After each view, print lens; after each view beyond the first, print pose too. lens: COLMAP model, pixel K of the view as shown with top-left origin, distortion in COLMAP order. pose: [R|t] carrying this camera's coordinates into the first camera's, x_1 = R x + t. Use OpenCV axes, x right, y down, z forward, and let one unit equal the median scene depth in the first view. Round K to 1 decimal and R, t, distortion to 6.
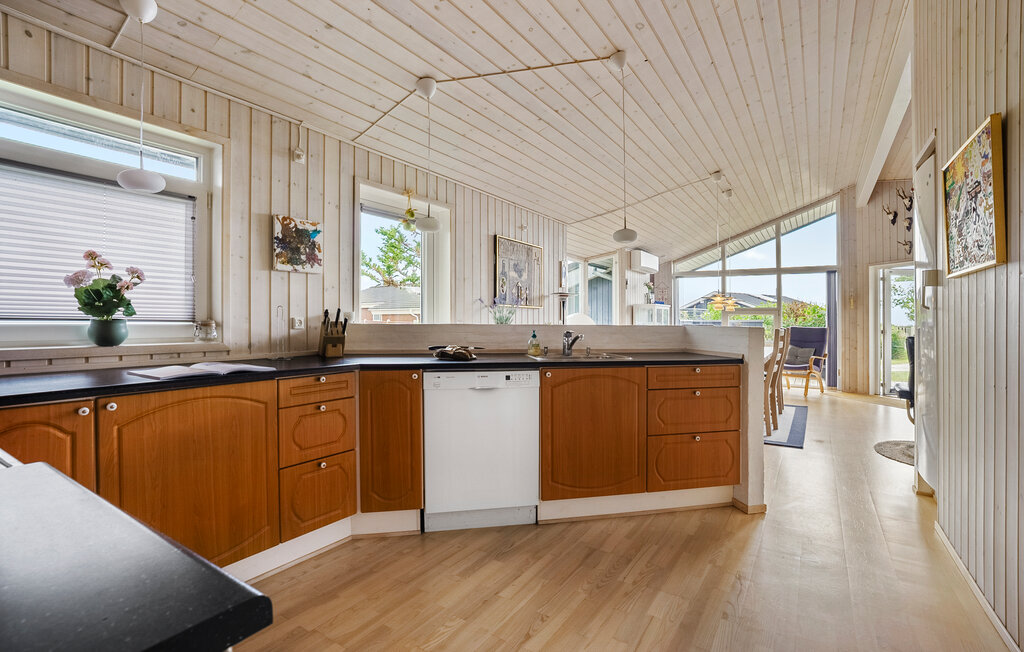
lens RADIAL K [[478.5, 0, 512.0], [0, 478.5, 326.0], [0, 0, 1]] dist [-0.063867, 0.028534]
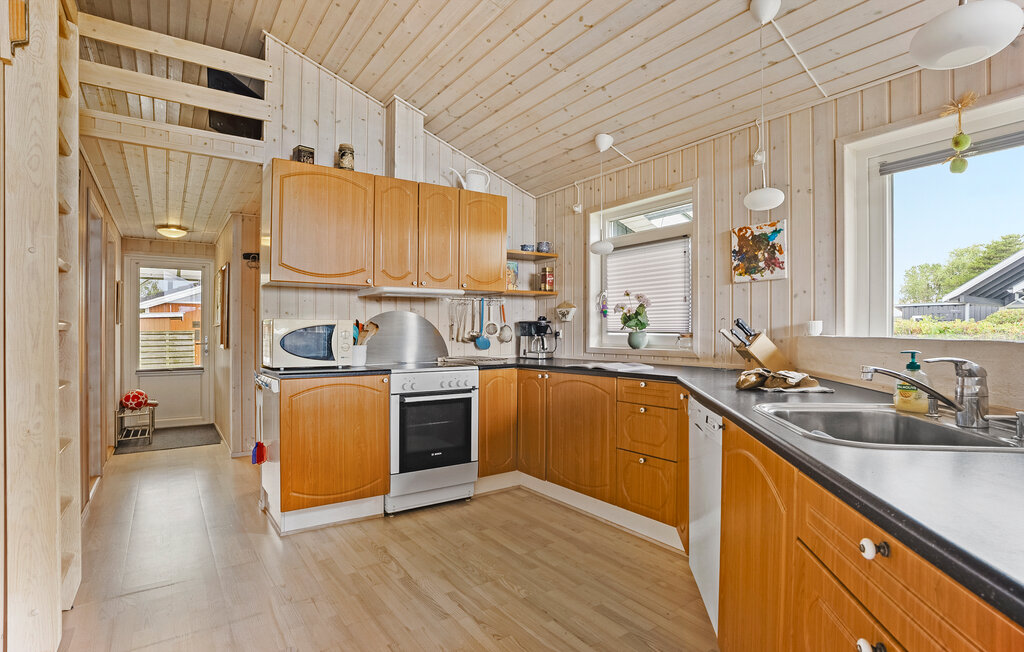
lens RADIAL K [[525.7, 0, 512.0], [0, 525.7, 326.0], [0, 0, 1]] dist [-0.037244, 0.000032]
pose [[-0.385993, -0.011745, -0.922427, 0.722767], [-0.007257, 0.999927, -0.009695, -0.010094], [0.922473, 0.002952, -0.386050, 0.980732]]
